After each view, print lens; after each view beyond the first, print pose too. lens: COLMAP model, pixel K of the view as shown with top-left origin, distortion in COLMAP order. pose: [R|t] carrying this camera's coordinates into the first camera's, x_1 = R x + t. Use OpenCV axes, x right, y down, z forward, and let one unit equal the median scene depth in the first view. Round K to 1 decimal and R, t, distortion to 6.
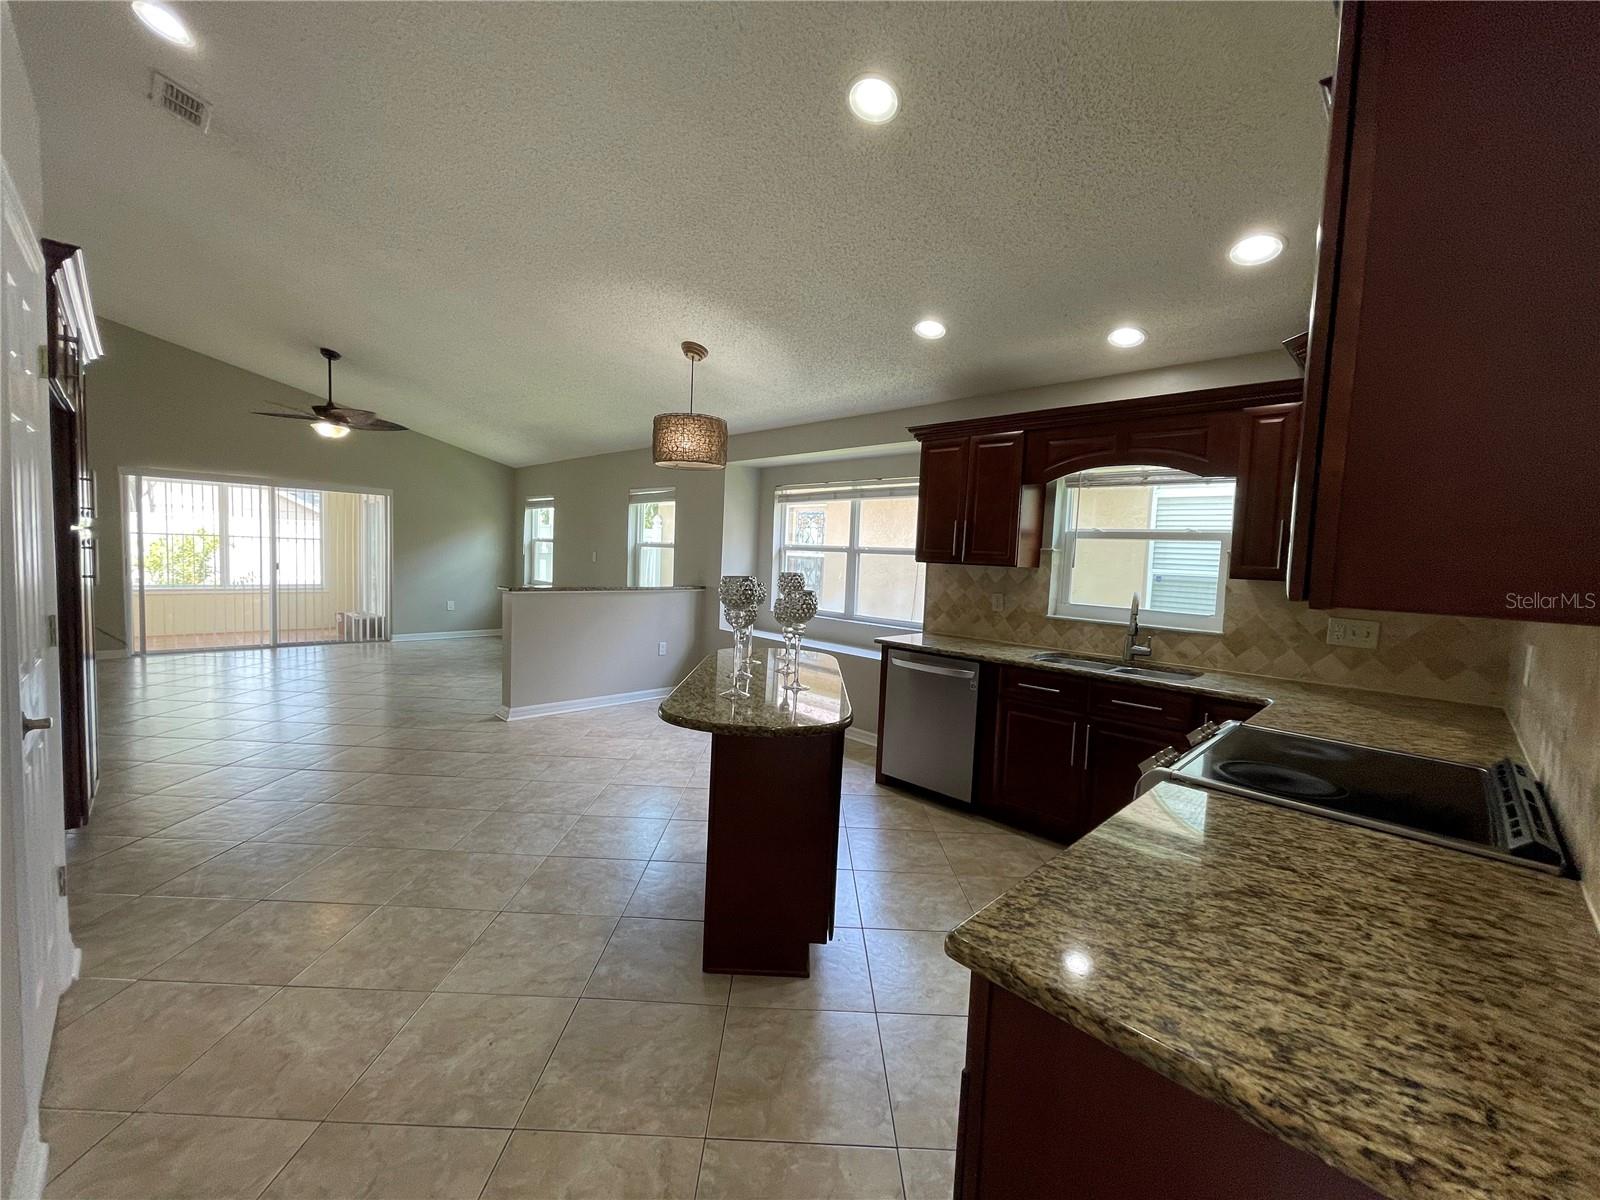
lens RADIAL K [[647.8, 0, 796.6], [0, 647.8, 596.3], [0, 0, 1]] dist [-0.002521, 0.000302]
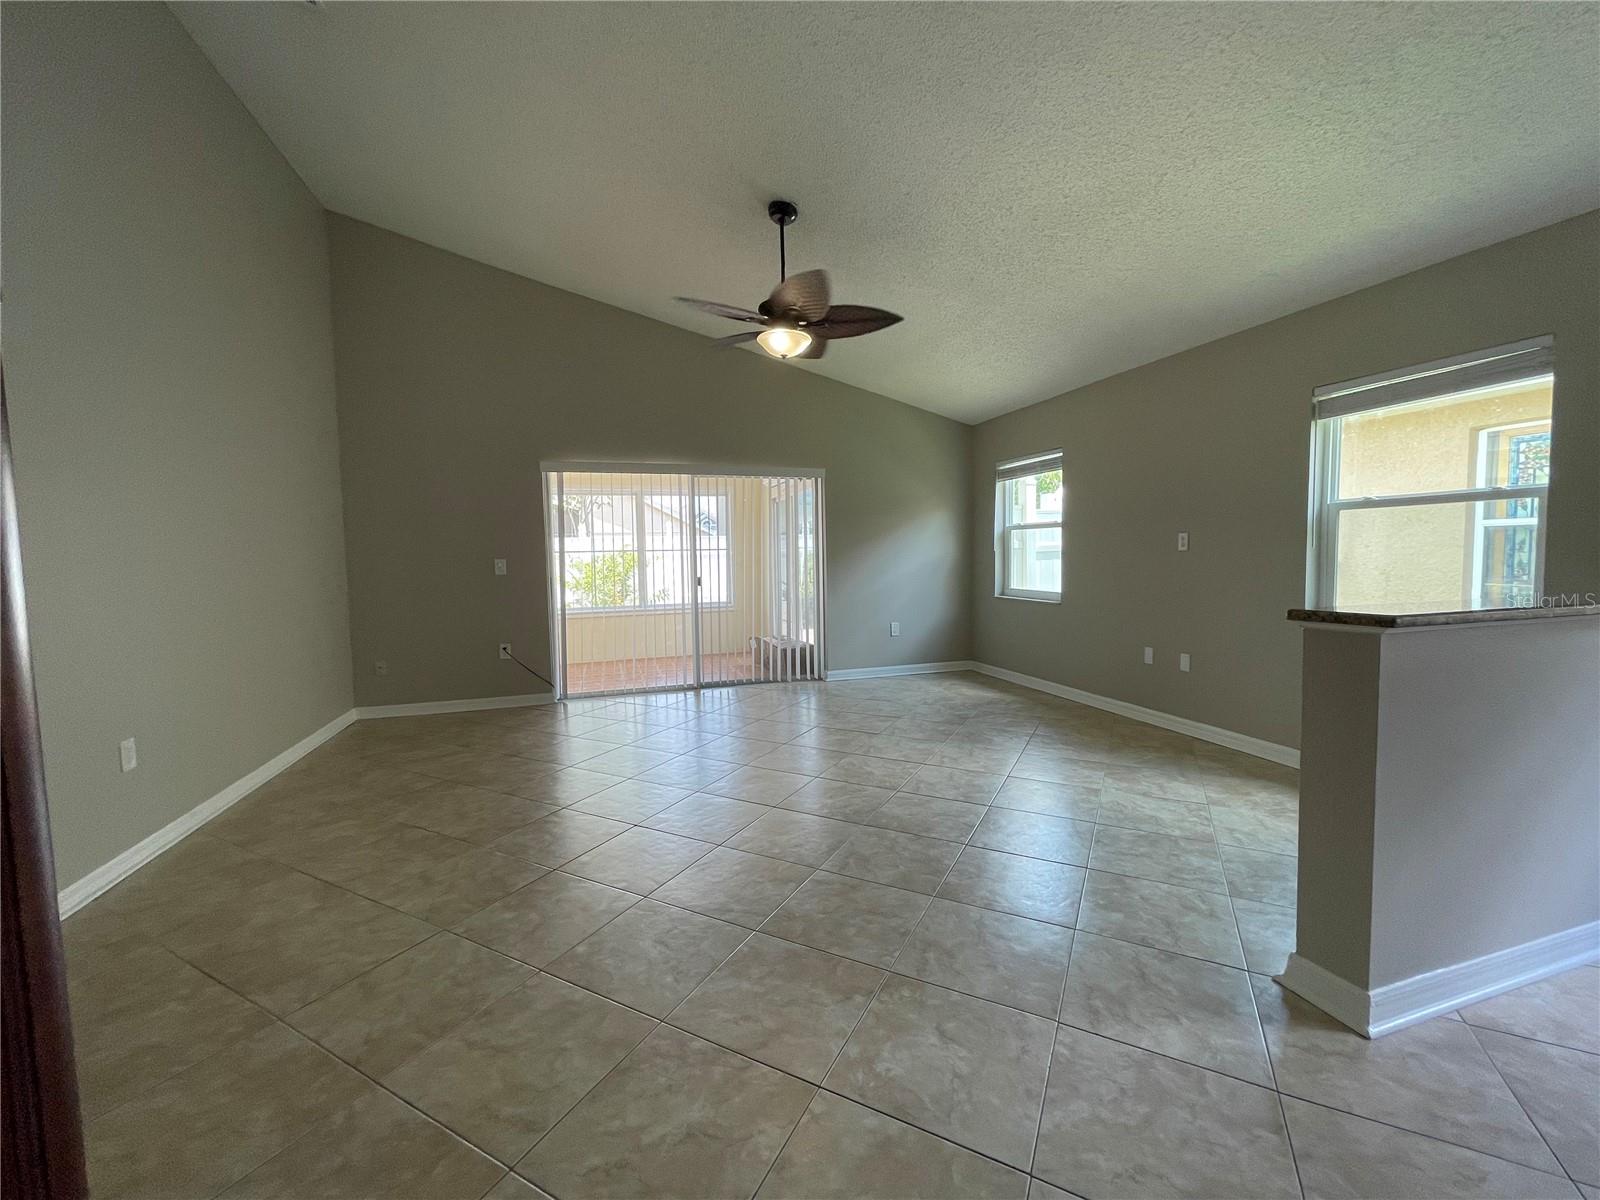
lens RADIAL K [[647.8, 0, 797.1], [0, 647.8, 594.9], [0, 0, 1]] dist [-0.002521, 0.000302]
pose [[0.884246, -0.026091, -0.466292, -0.403247], [0.020528, 0.999645, -0.017007, -0.017396], [0.466570, 0.005466, 0.884467, 0.443393]]
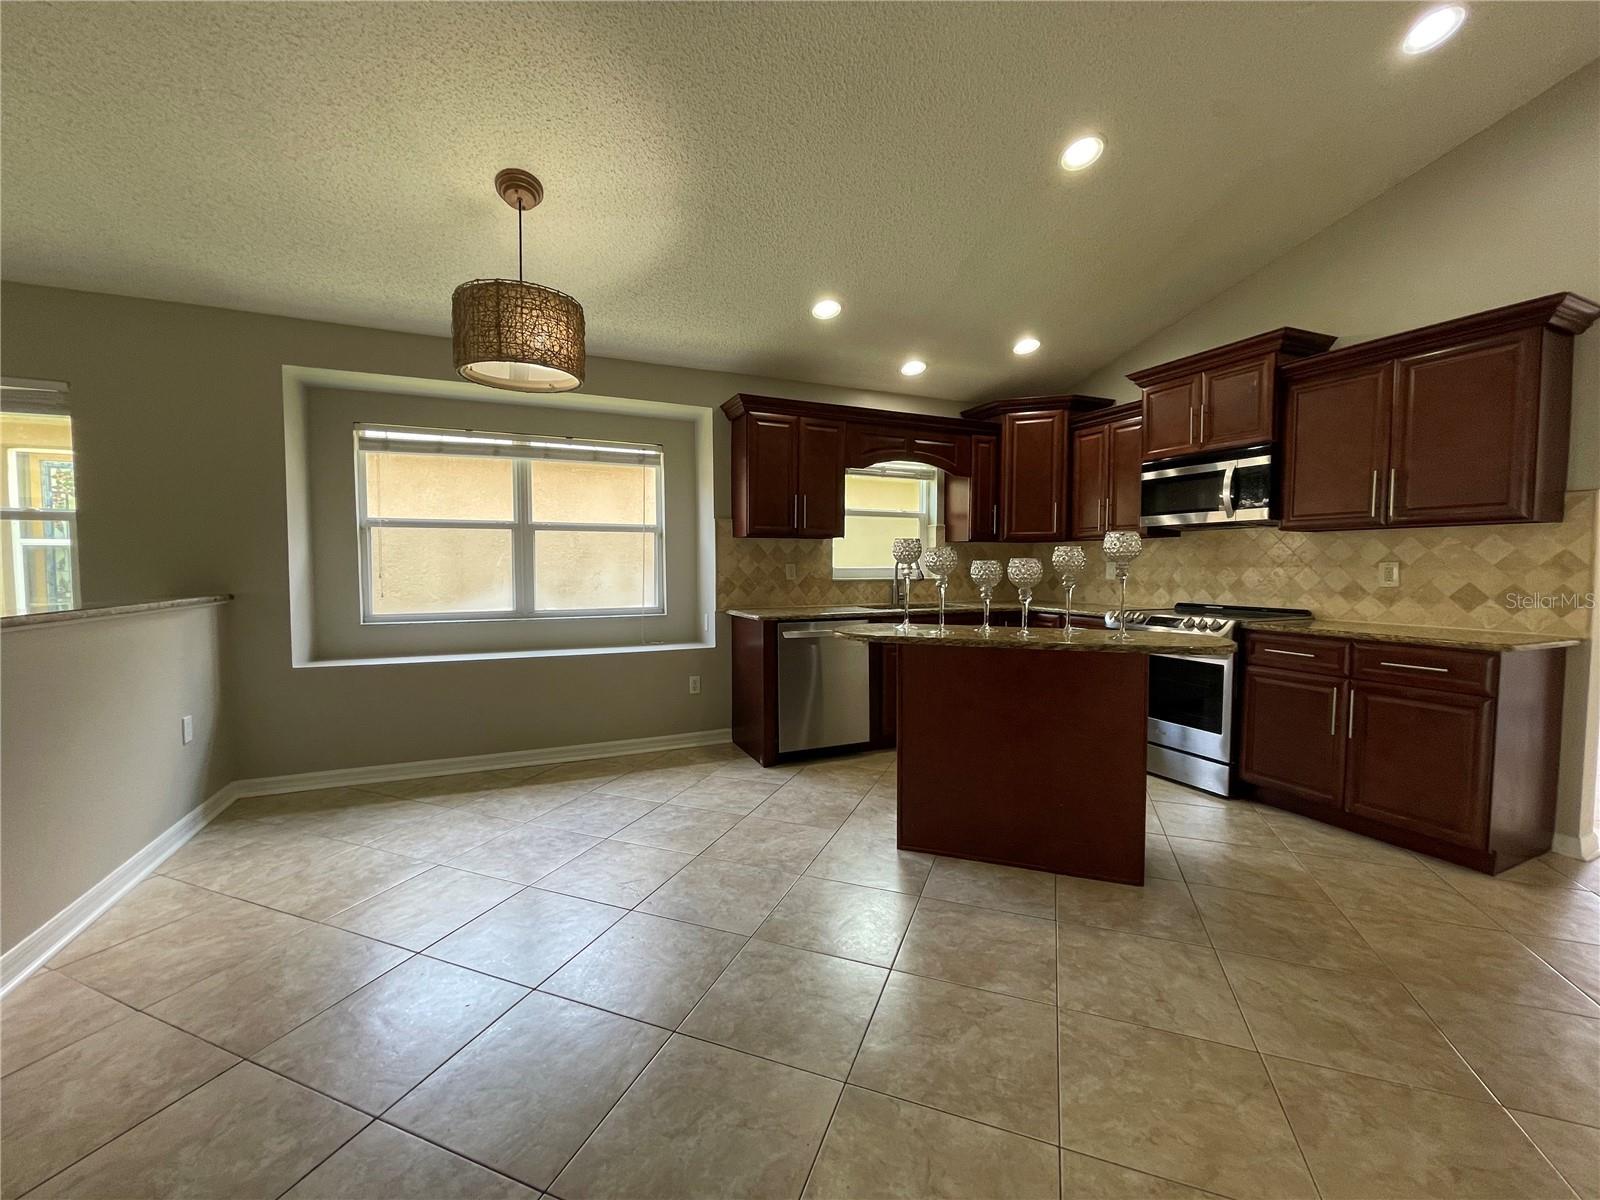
lens RADIAL K [[647.8, 0, 797.3], [0, 647.8, 596.2], [0, 0, 1]] dist [-0.002521, 0.000302]
pose [[0.357013, -0.085458, 0.930182, -0.431555], [0.077486, 0.995084, 0.061680, -0.009959], [-0.930880, 0.050055, 0.361879, 0.360355]]
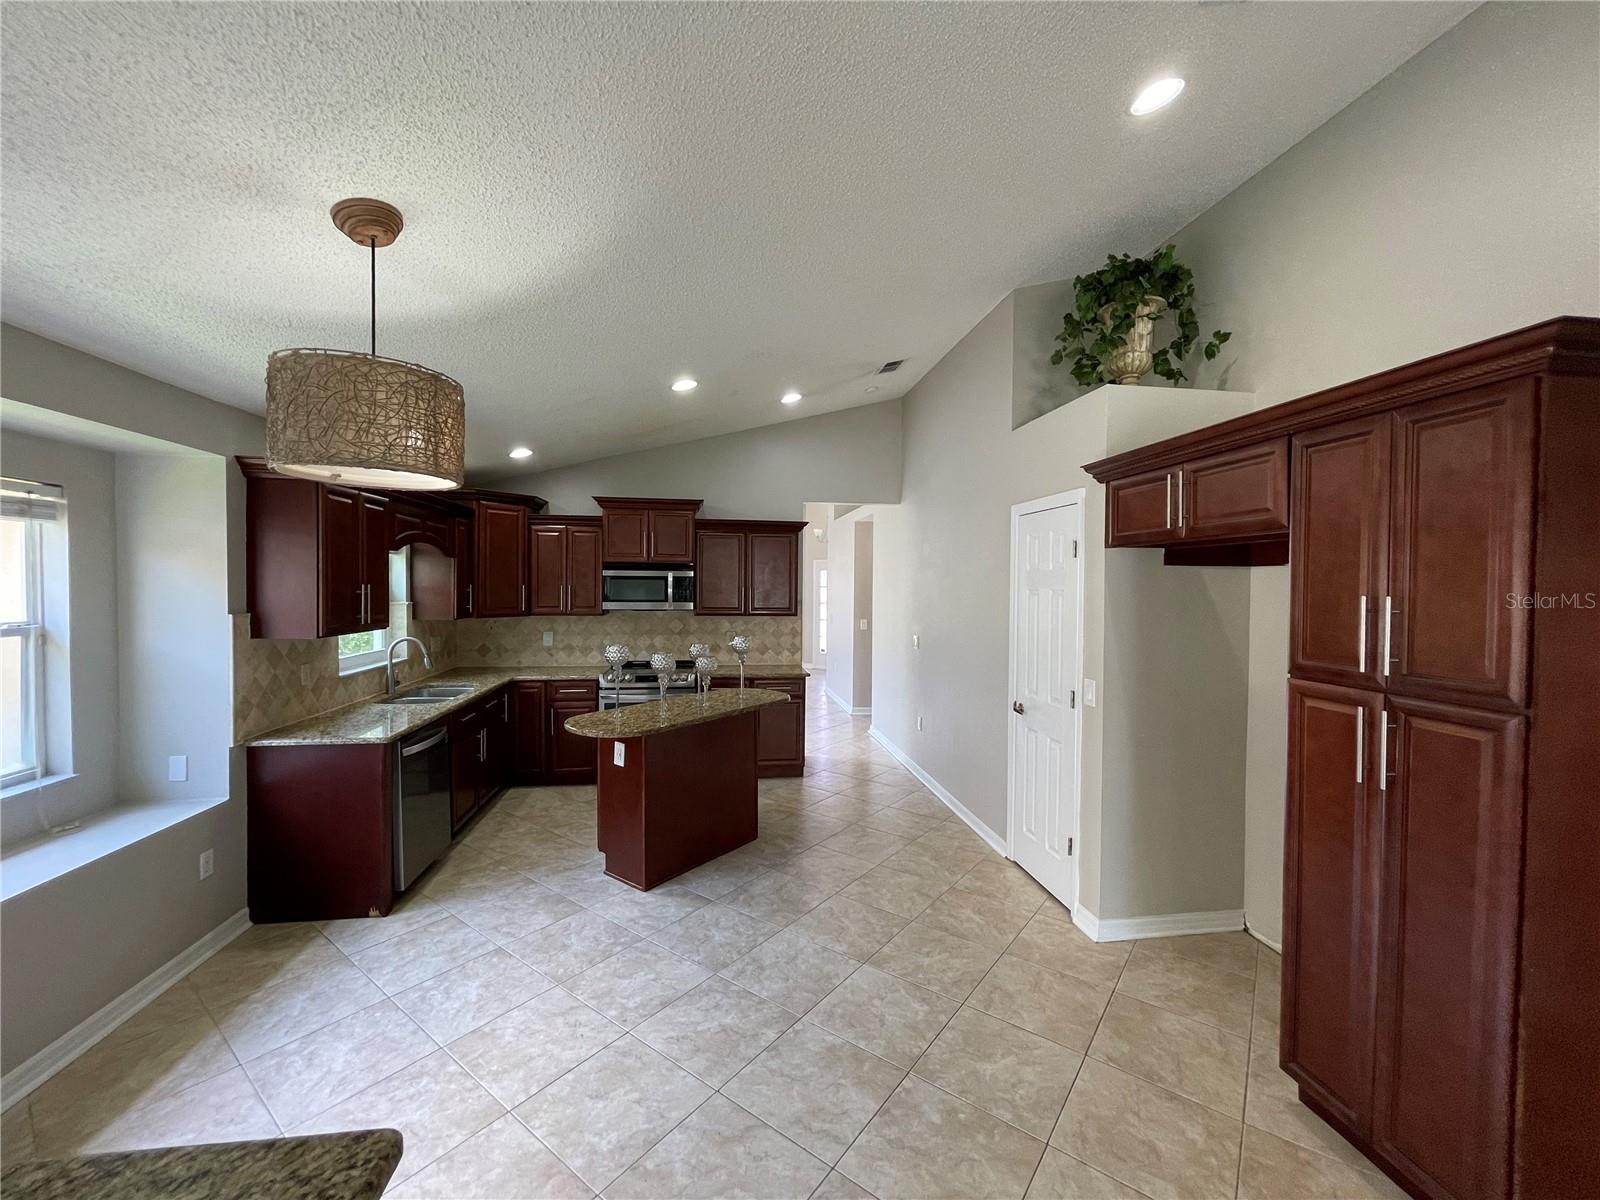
lens RADIAL K [[647.8, 0, 796.2], [0, 647.8, 595.3], [0, 0, 1]] dist [-0.002521, 0.000302]
pose [[-0.796376, -0.057863, 0.602028, -0.438797], [0.000669, 0.995328, 0.096549, -0.108148], [-0.604802, 0.077293, -0.792616, 0.775890]]
